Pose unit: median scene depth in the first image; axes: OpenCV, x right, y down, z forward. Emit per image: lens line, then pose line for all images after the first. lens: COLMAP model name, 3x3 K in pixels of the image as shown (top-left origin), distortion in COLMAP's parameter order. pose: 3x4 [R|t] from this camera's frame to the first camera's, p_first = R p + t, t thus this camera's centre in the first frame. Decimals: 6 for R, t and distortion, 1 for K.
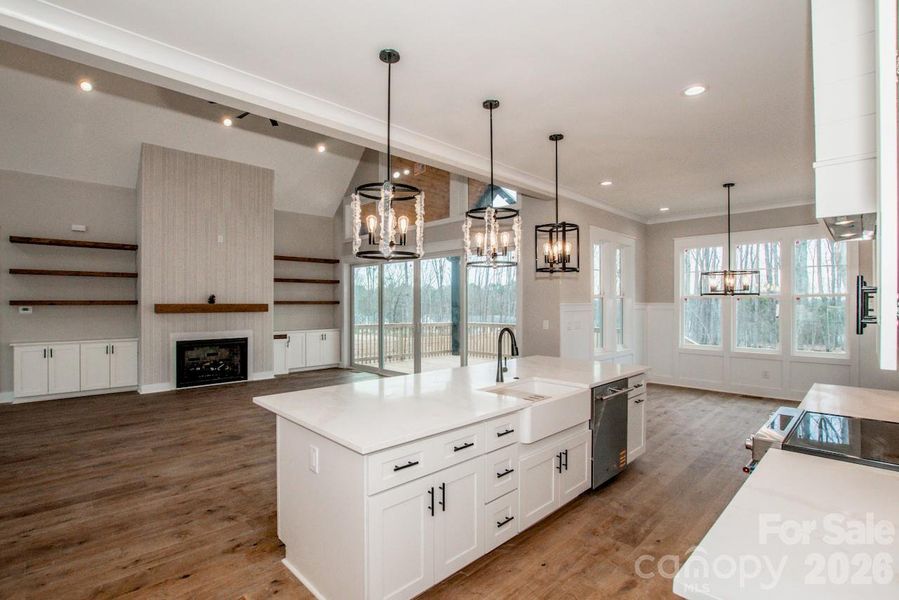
lens RADIAL K [[416.0, 0, 449.5], [0, 416.0, 300.0], [0, 0, 1]] dist [0.000820, 0.000275]
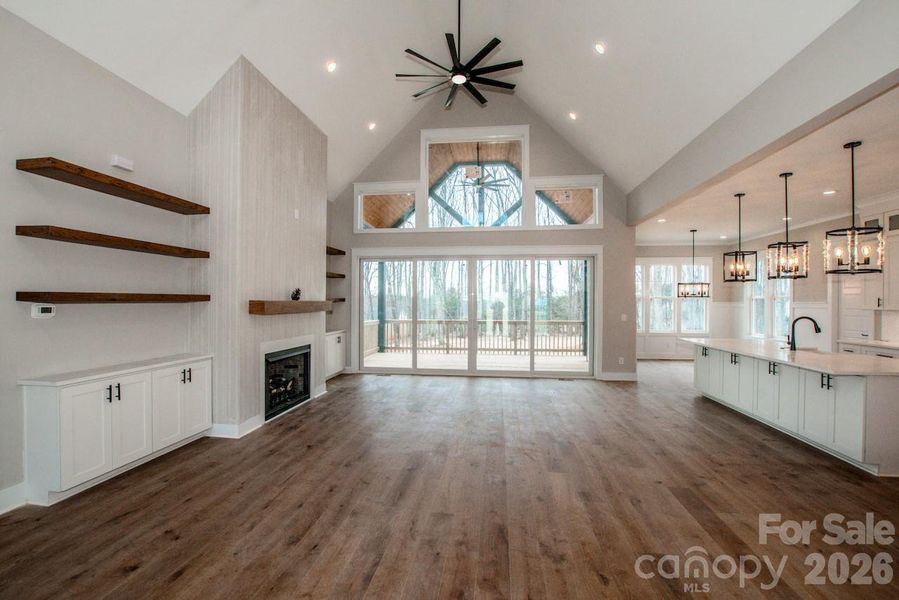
lens RADIAL K [[397.4, 0, 449.5], [0, 397.4, 300.0], [0, 0, 1]] dist [-0.002512, -0.000269]
pose [[0.777426, 0.006699, 0.628939, -0.945047], [-0.007670, 0.999970, -0.001169, 0.007355], [-0.628928, -0.003916, 0.777454, 0.337273]]
